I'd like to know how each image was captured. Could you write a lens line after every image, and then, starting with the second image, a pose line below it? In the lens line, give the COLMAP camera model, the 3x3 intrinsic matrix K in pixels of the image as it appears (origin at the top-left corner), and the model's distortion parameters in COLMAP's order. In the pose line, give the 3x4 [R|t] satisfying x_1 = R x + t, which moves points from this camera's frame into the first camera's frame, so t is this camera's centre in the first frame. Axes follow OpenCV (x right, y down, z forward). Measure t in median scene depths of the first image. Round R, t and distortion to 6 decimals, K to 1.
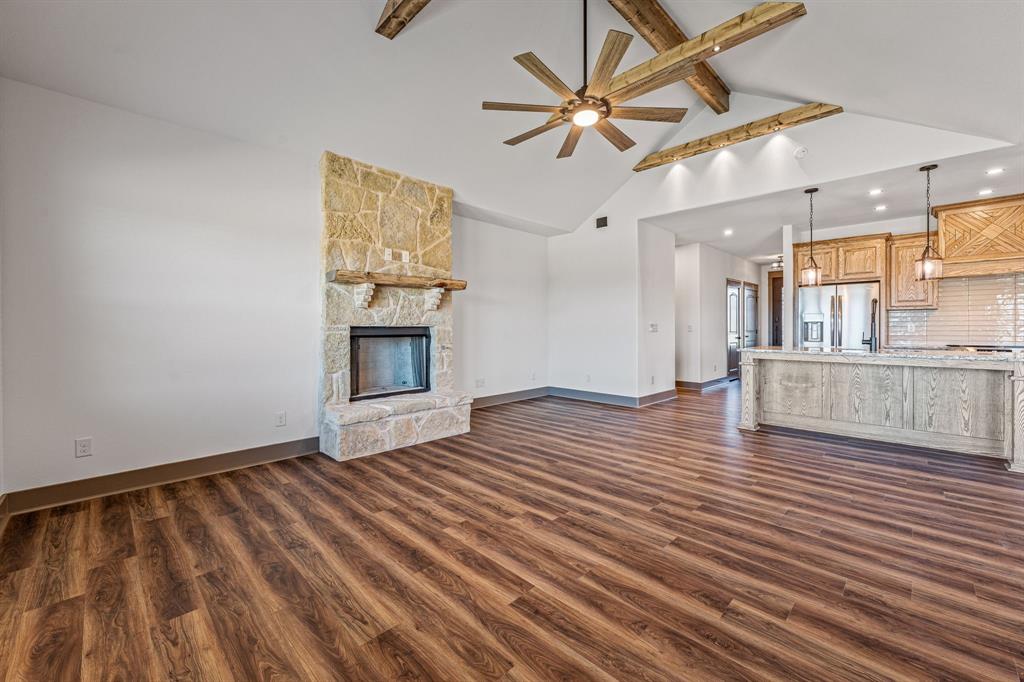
lens RADIAL K [[409.7, 0, 517.8], [0, 409.7, 331.1], [0, 0, 1]] dist [-0.001266, -0.000513]
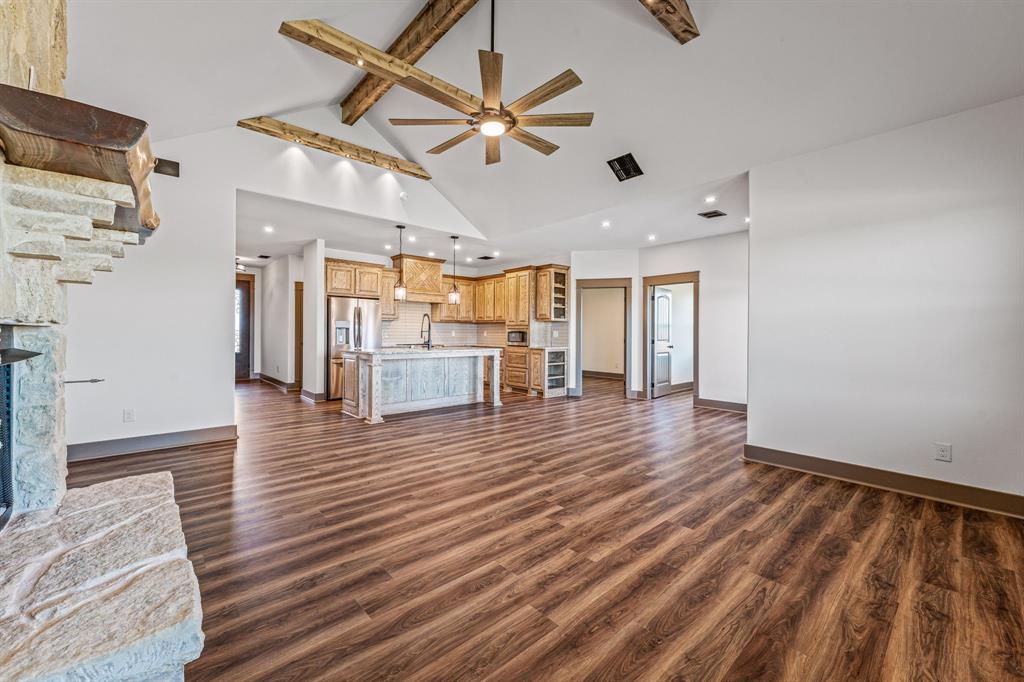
lens RADIAL K [[409.7, 0, 512.0], [0, 409.7, 333.2], [0, 0, 1]] dist [-0.001266, -0.000513]
pose [[0.061063, 0.002392, 0.998131, -0.751356], [0.002150, 0.999994, -0.002528, -0.004681], [-0.998132, 0.002301, 0.061058, 0.783232]]
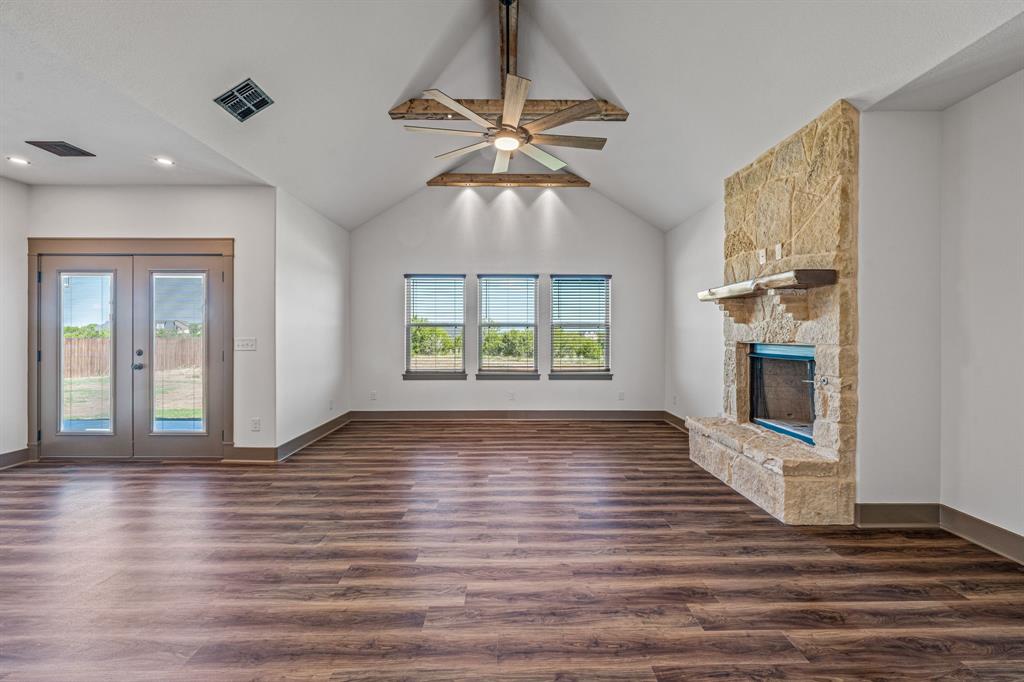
lens RADIAL K [[409.7, 0, 507.0], [0, 409.7, 333.4], [0, 0, 1]] dist [-0.001266, -0.000513]
pose [[-0.709877, 0.001854, -0.704323, 0.791385], [-0.004596, 0.999963, 0.007264, -0.044383], [0.704311, 0.008393, -0.709842, 1.533954]]
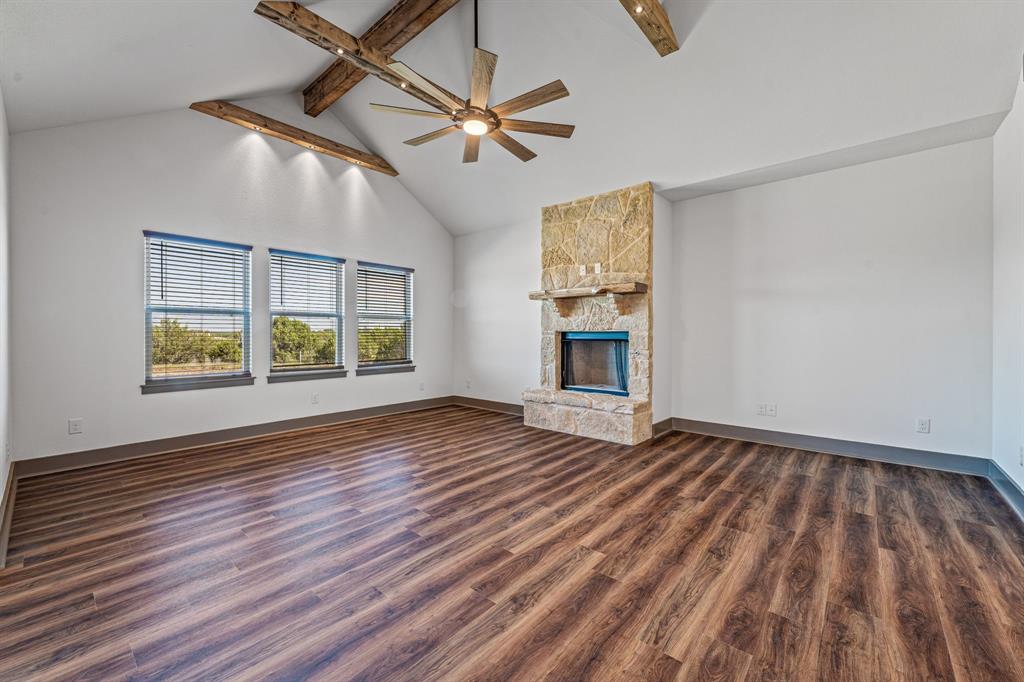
lens RADIAL K [[409.7, 0, 507.7], [0, 409.7, 333.5], [0, 0, 1]] dist [-0.001266, -0.000513]
pose [[0.054378, 0.001842, -0.998519, 1.057772], [-0.008724, 0.999961, 0.001369, -0.006404], [0.998482, 0.008636, 0.054392, 0.905692]]
